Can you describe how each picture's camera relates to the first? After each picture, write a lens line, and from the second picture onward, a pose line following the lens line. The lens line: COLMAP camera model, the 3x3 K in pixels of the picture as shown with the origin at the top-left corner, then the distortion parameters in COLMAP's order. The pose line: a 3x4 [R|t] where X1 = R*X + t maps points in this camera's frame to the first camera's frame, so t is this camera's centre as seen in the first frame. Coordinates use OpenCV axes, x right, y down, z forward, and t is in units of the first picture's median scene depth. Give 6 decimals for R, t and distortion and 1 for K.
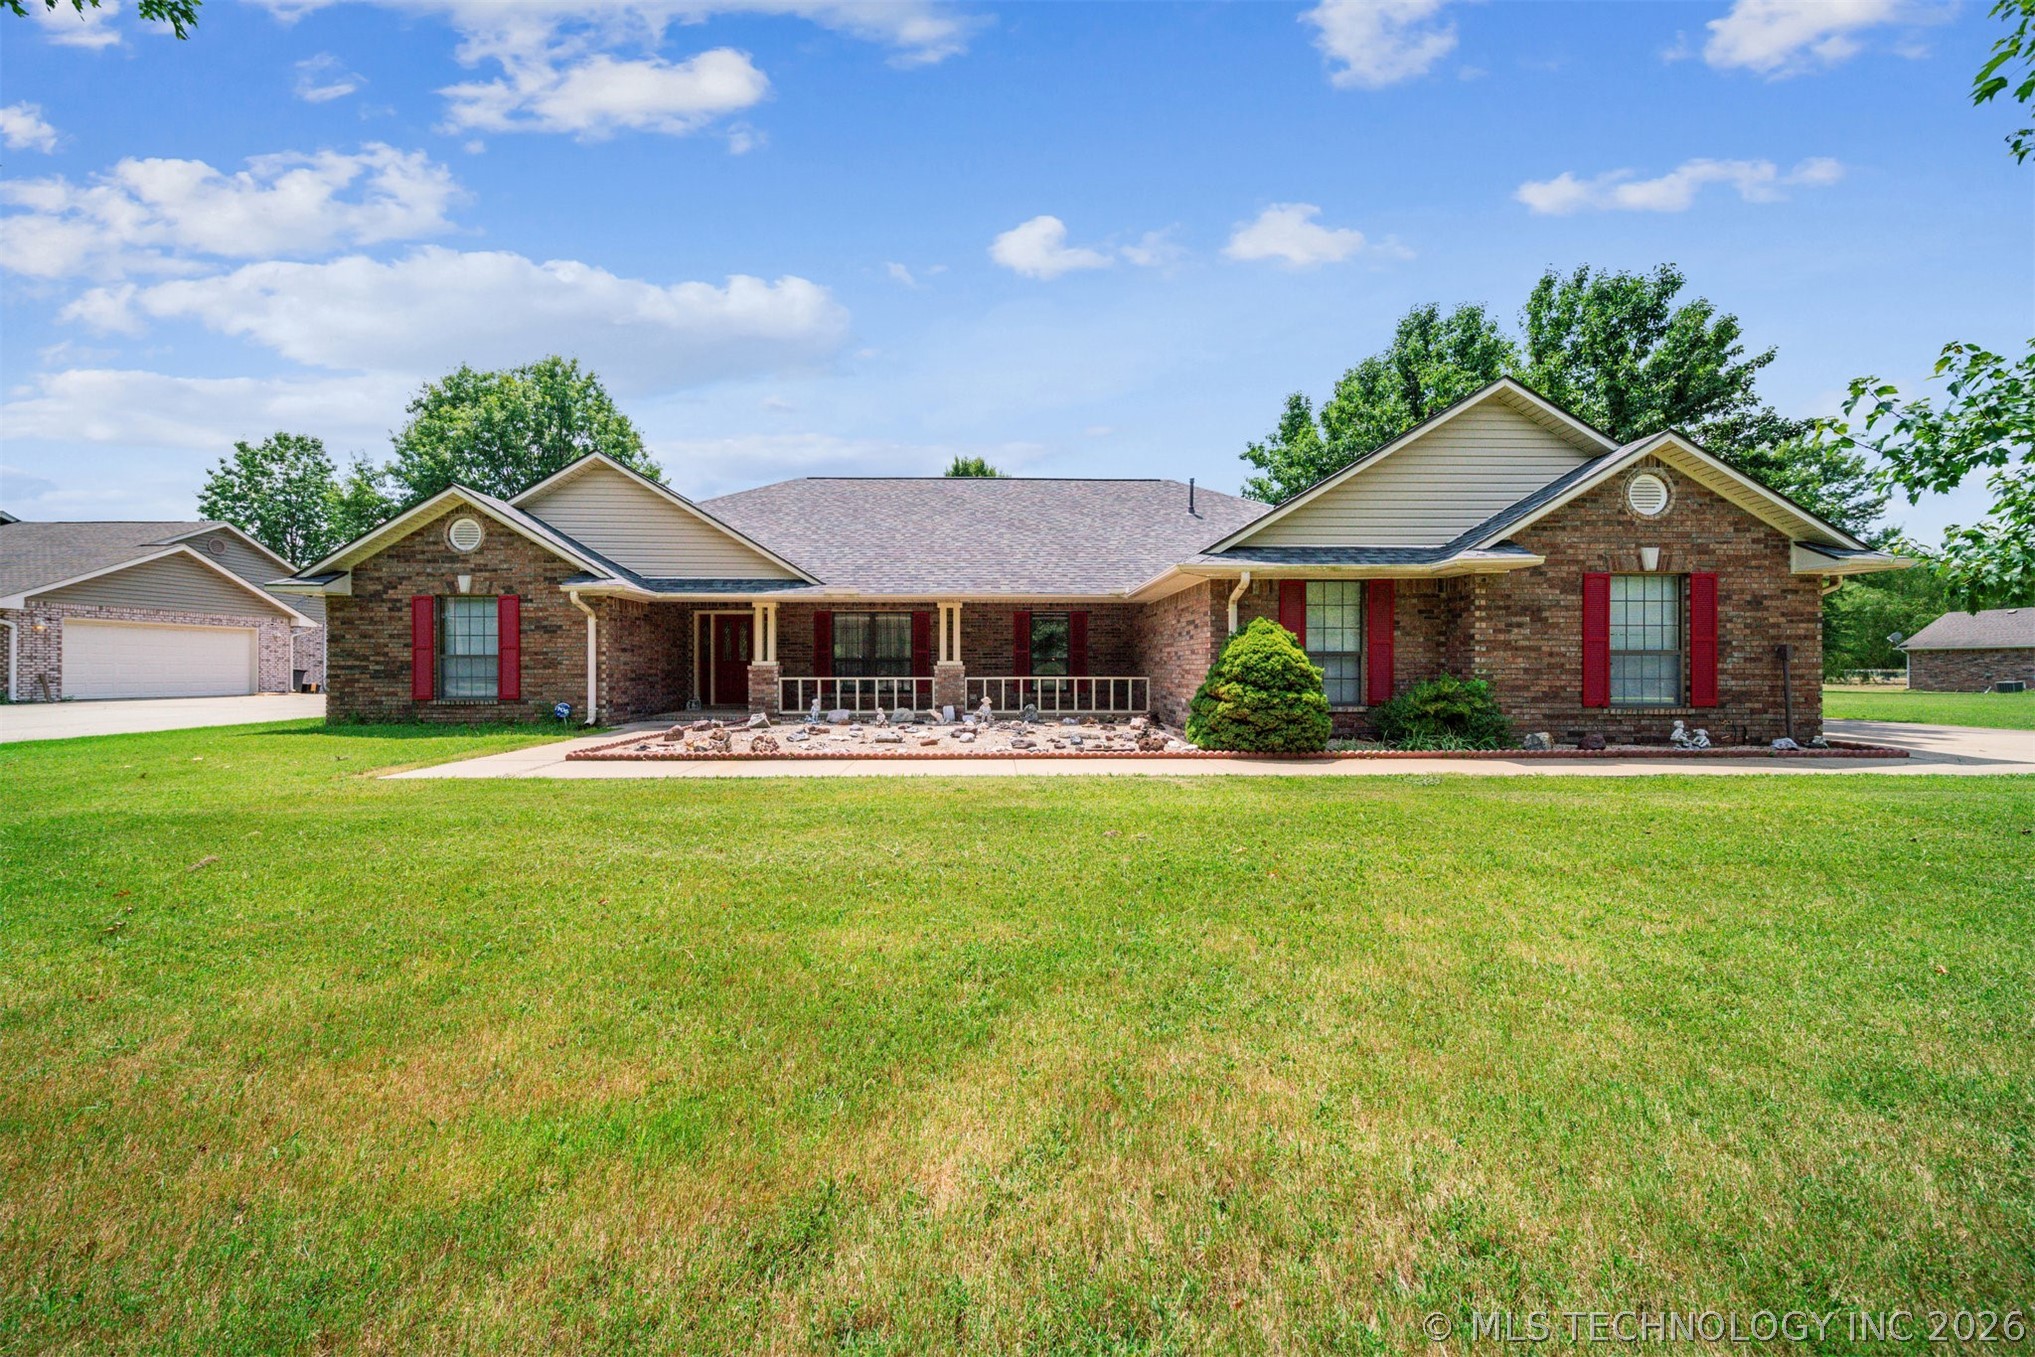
lens RADIAL K [[719.9, 0, 1006.4], [0, 719.9, 671.1], [0, 0, 1]] dist [0.000592, -0.000035]
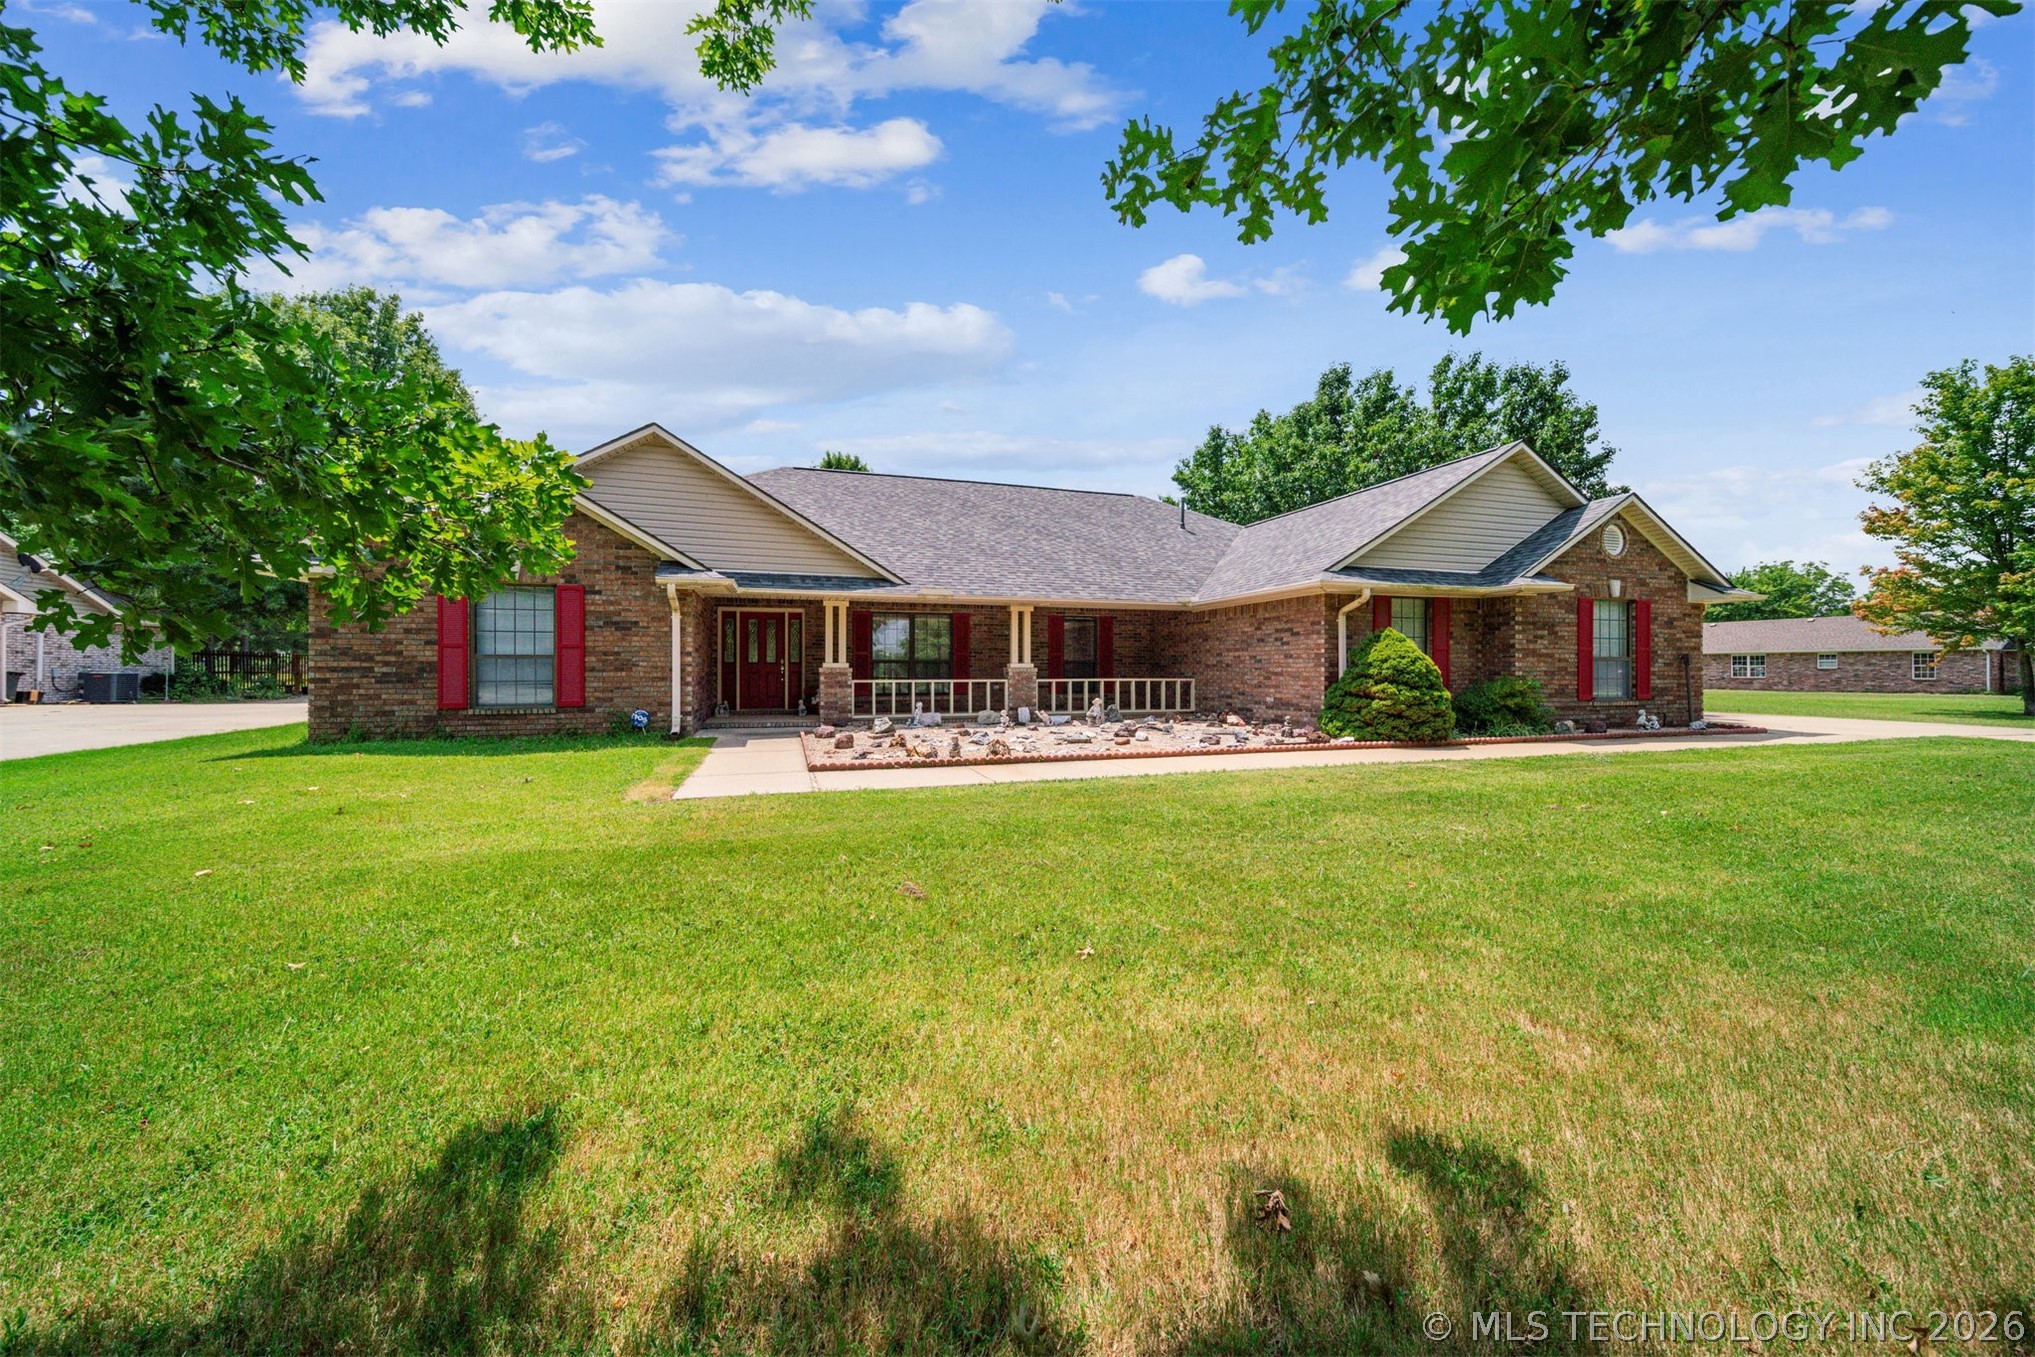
lens RADIAL K [[719.9, 0, 1006.4], [0, 719.9, 671.1], [0, 0, 1]] dist [0.000592, -0.000035]
pose [[0.959576, -0.000052, 0.281450, -0.435061], [0.000687, 0.999997, -0.002158, -0.001099], [-0.281449, 0.002264, 0.959574, 0.033058]]
